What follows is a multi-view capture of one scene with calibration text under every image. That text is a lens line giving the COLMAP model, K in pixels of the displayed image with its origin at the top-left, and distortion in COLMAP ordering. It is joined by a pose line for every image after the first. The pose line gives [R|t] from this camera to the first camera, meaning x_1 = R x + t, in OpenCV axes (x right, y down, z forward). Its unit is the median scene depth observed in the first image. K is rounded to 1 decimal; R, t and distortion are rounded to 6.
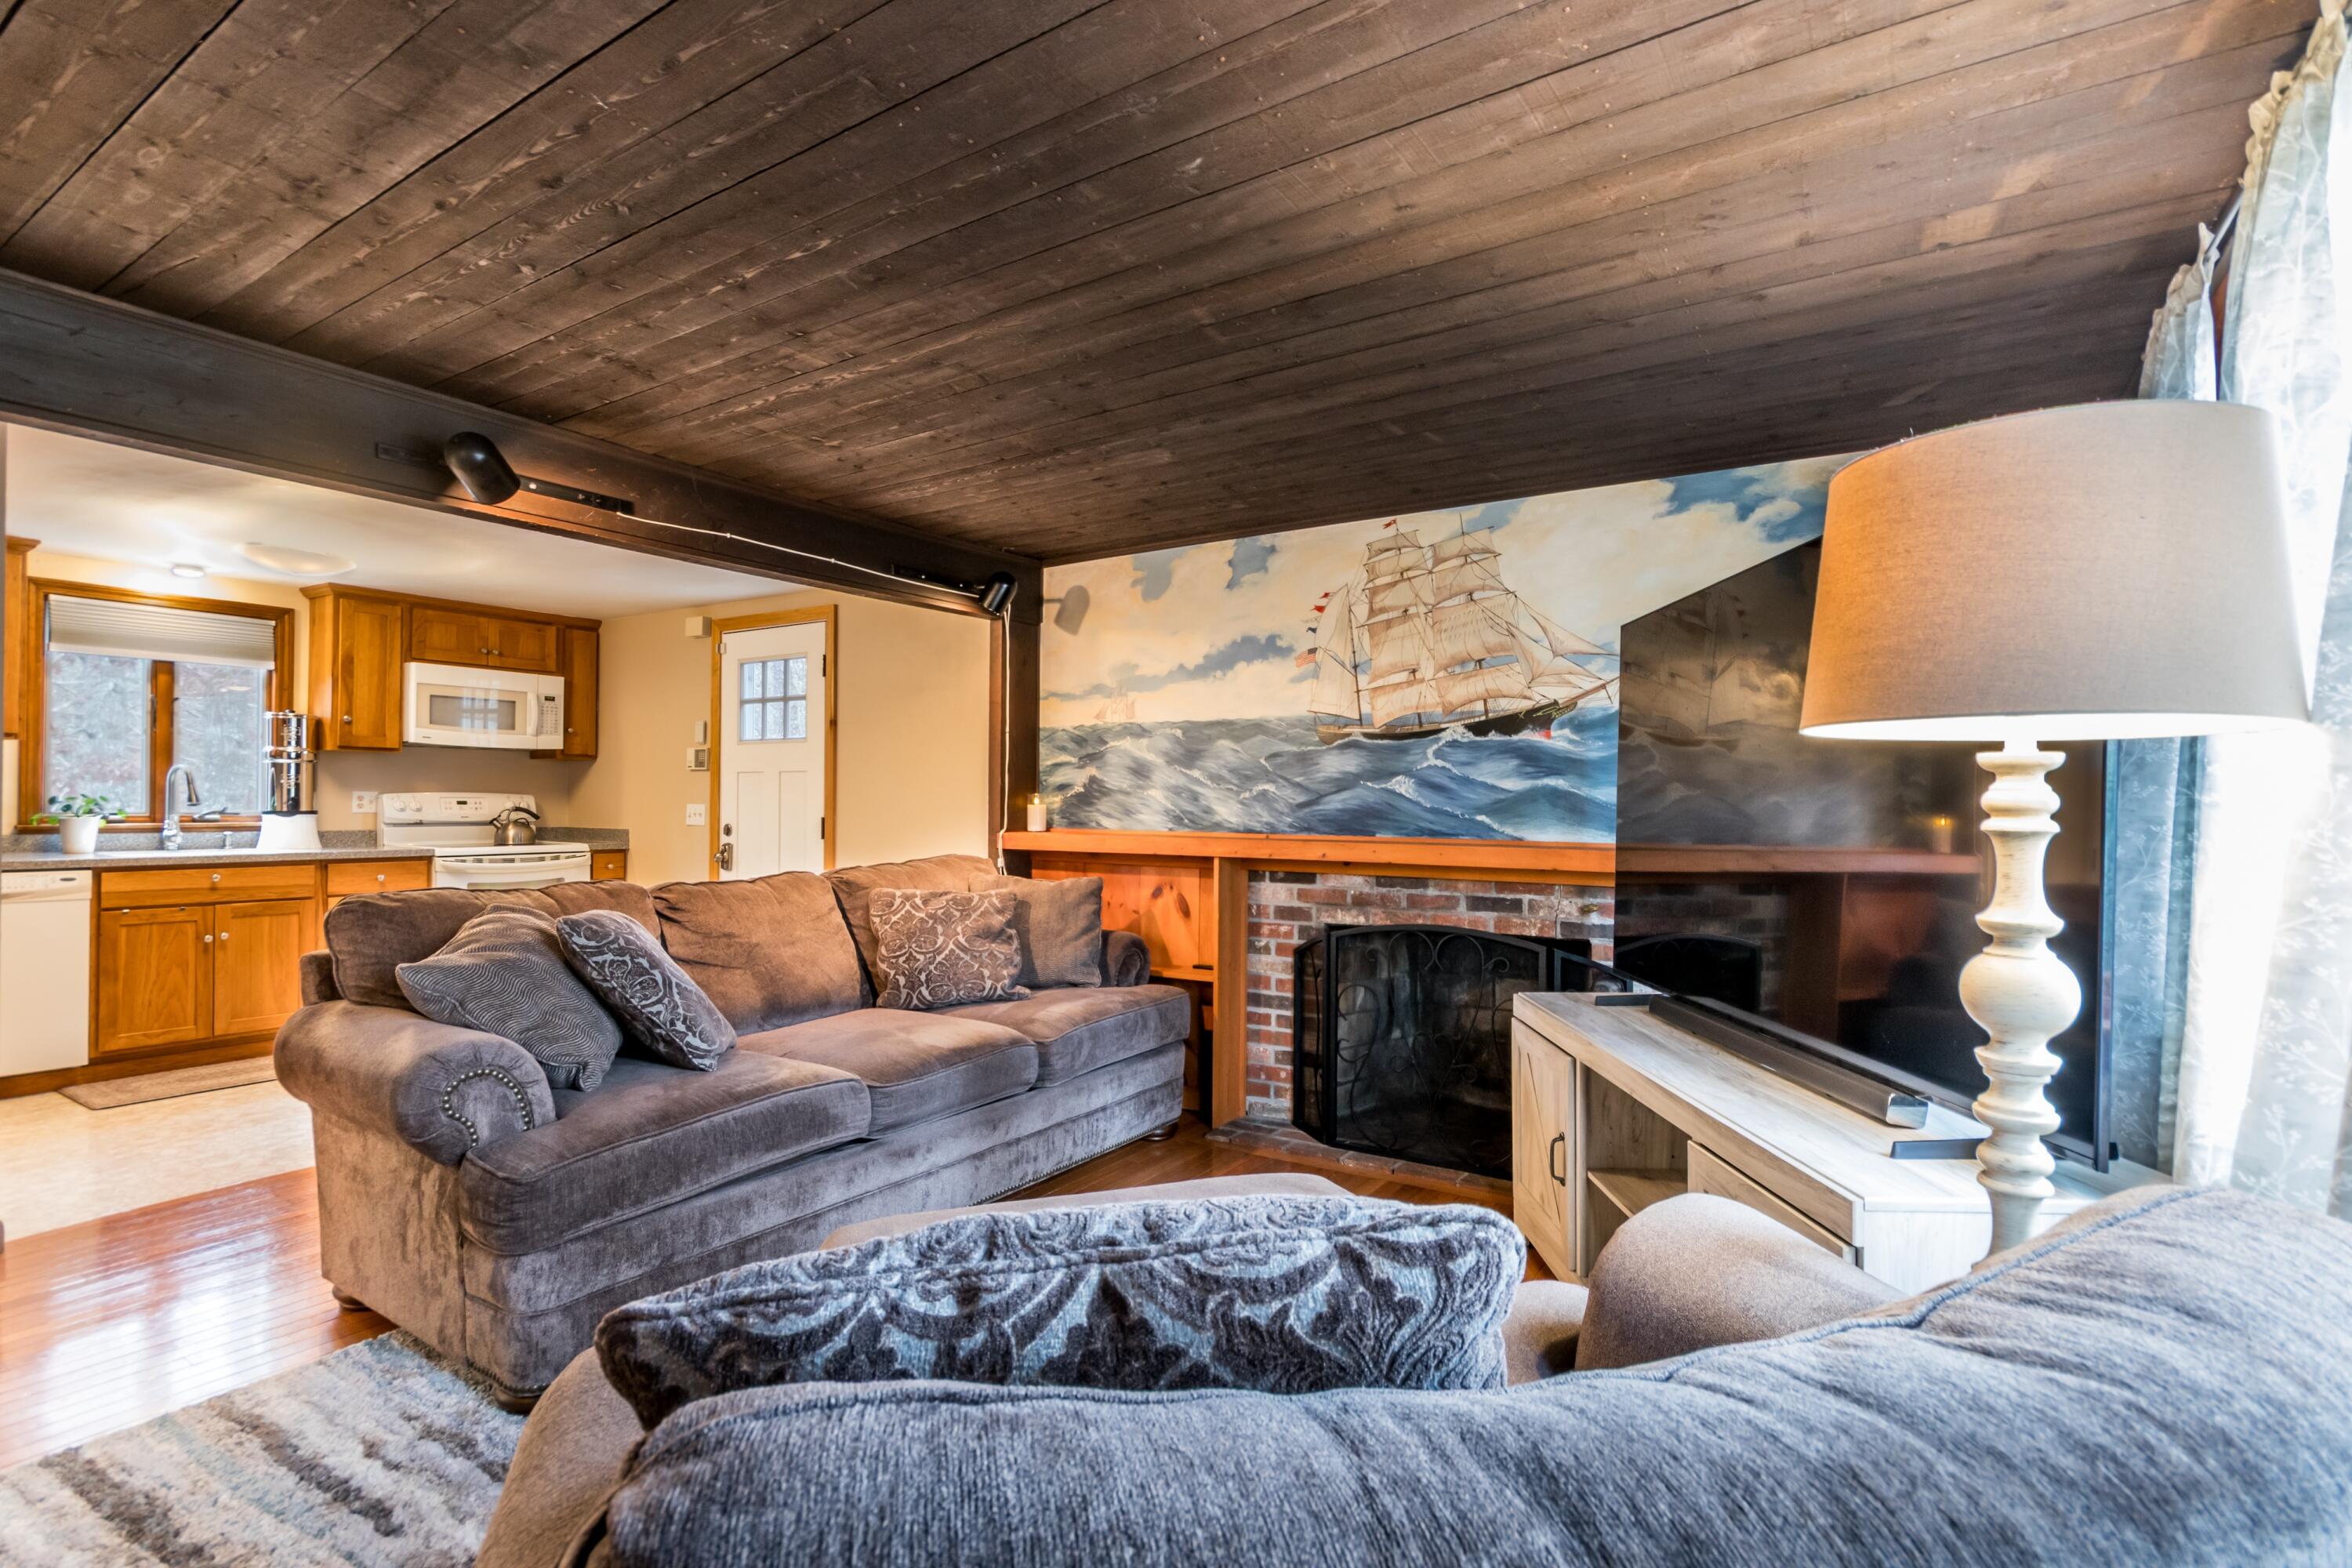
lens RADIAL K [[1082.1, 0, 1184.1], [0, 1082.1, 785.7], [0, 0, 1]] dist [0.001276, 0.000151]
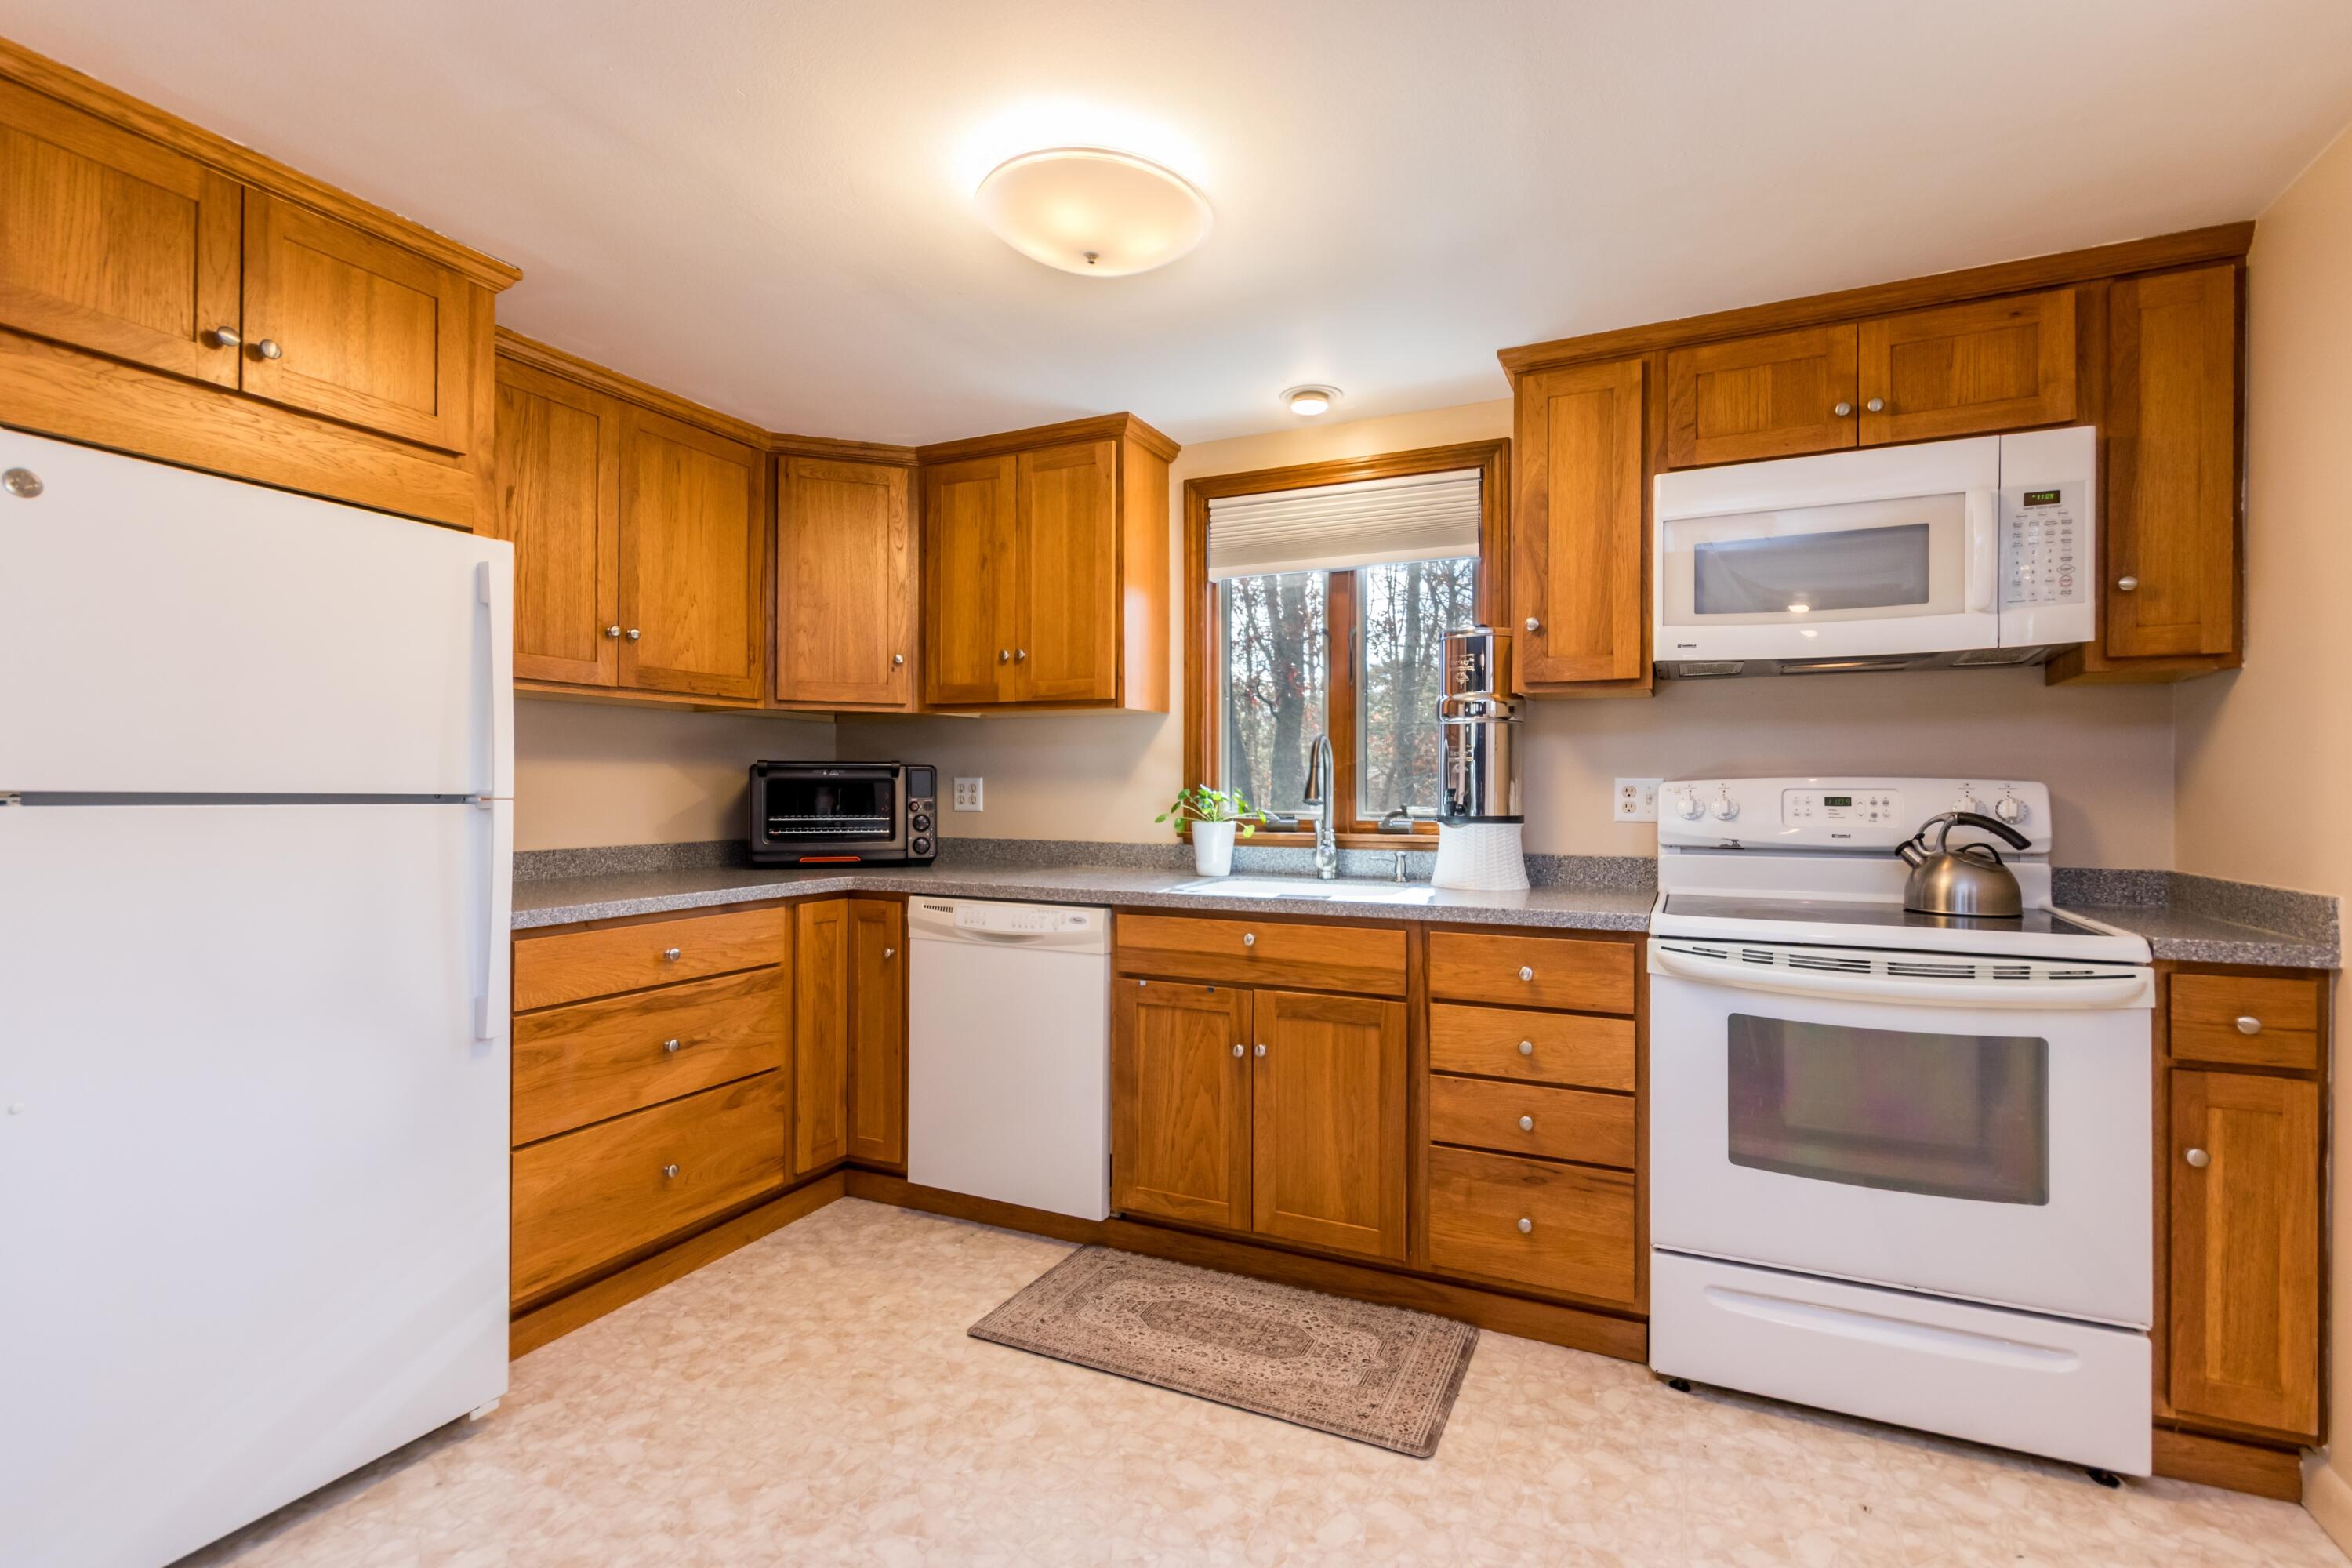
lens RADIAL K [[1082.1, 0, 1184.1], [0, 1082.1, 785.7], [0, 0, 1]] dist [0.001276, 0.000151]
pose [[0.109643, -0.012116, -0.993897, -0.301014], [0.012645, 0.999862, -0.010794, 0.011980], [0.993891, -0.011385, 0.109781, 0.753743]]
